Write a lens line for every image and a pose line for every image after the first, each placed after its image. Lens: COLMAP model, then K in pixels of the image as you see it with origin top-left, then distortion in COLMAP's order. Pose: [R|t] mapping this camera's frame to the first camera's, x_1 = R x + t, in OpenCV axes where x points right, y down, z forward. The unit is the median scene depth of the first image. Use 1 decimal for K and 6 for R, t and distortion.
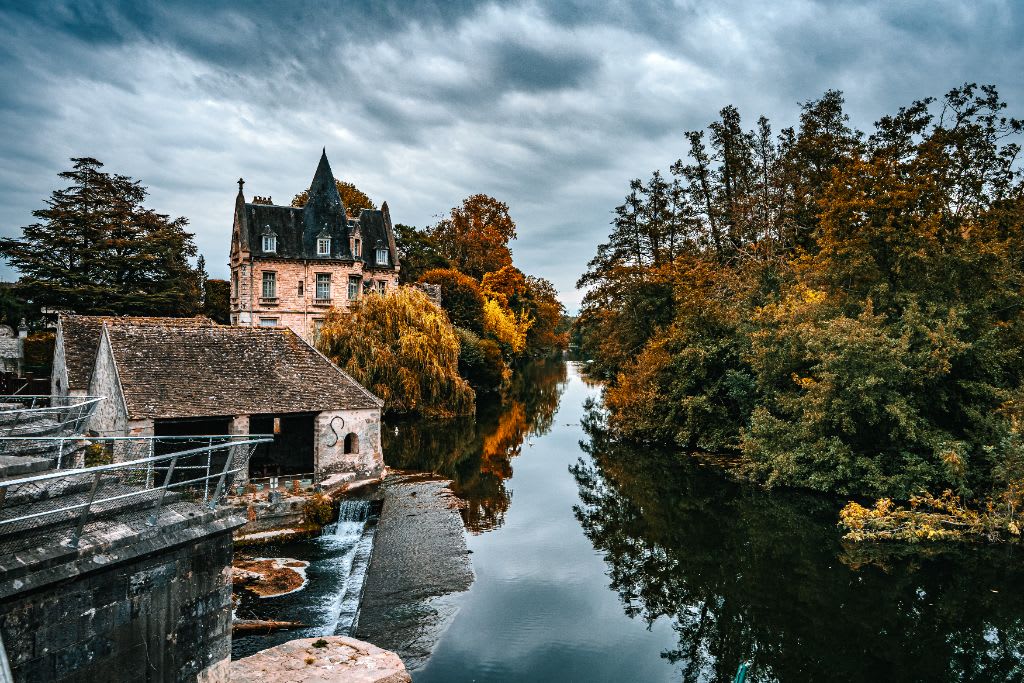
lens RADIAL K [[871.4, 0, 512.0], [0, 871.4, 341.5], [0, 0, 1]] dist [0.006079, -0.002267]
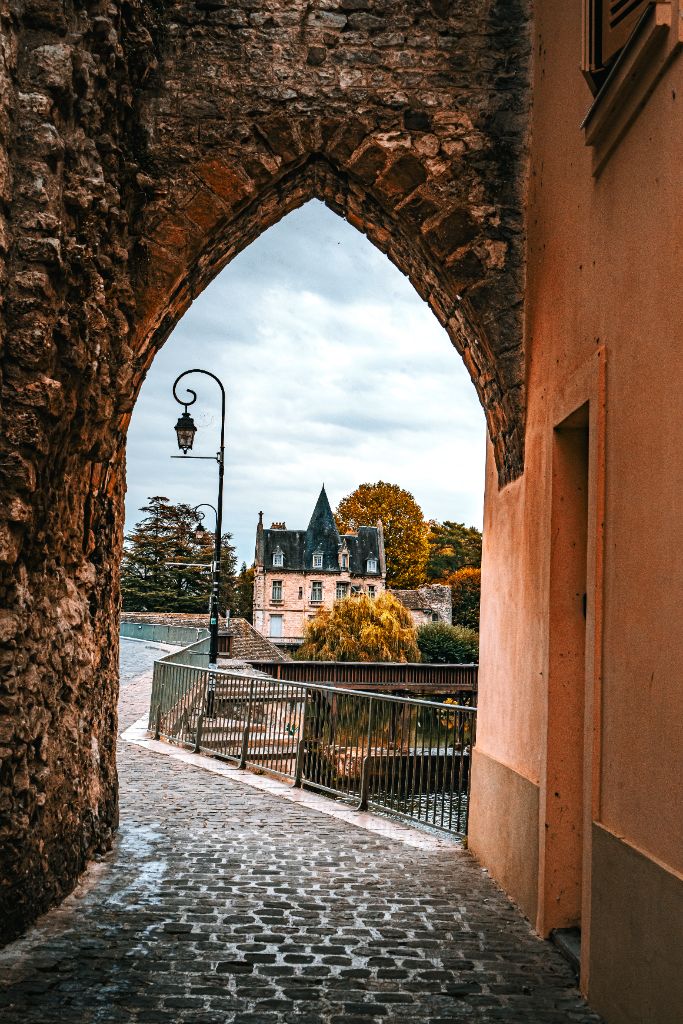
lens RADIAL K [[1341.1, 0, 341.5], [0, 1341.1, 512.0], [0, 0, 1]] dist [0.002798, -0.002105]
pose [[0.948225, -0.019382, -0.317009, 0.453474], [-0.014598, 0.994421, -0.104466, 0.028431], [0.317265, 0.103685, 0.942652, -0.892088]]
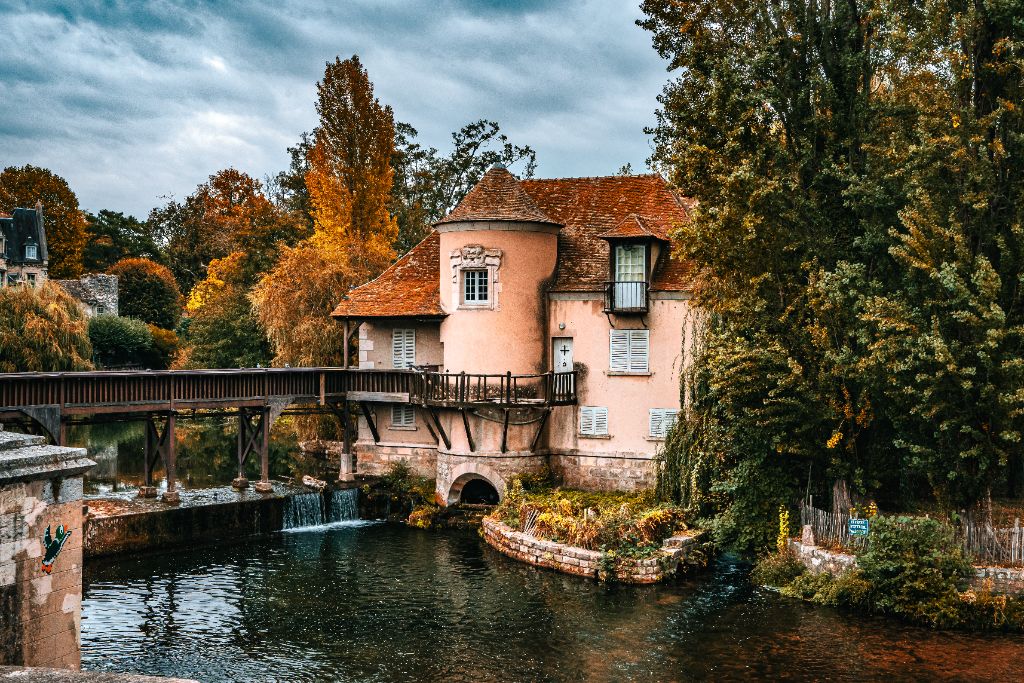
lens RADIAL K [[1177.1, 0, 512.0], [0, 1177.1, 341.5], [0, 0, 1]] dist [0.012842, 0.019913]
pose [[0.994191, -0.010778, 0.107086, 0.325524], [0.010724, 0.999942, 0.001076, 0.023390], [-0.107091, 0.000078, 0.994249, -0.614678]]
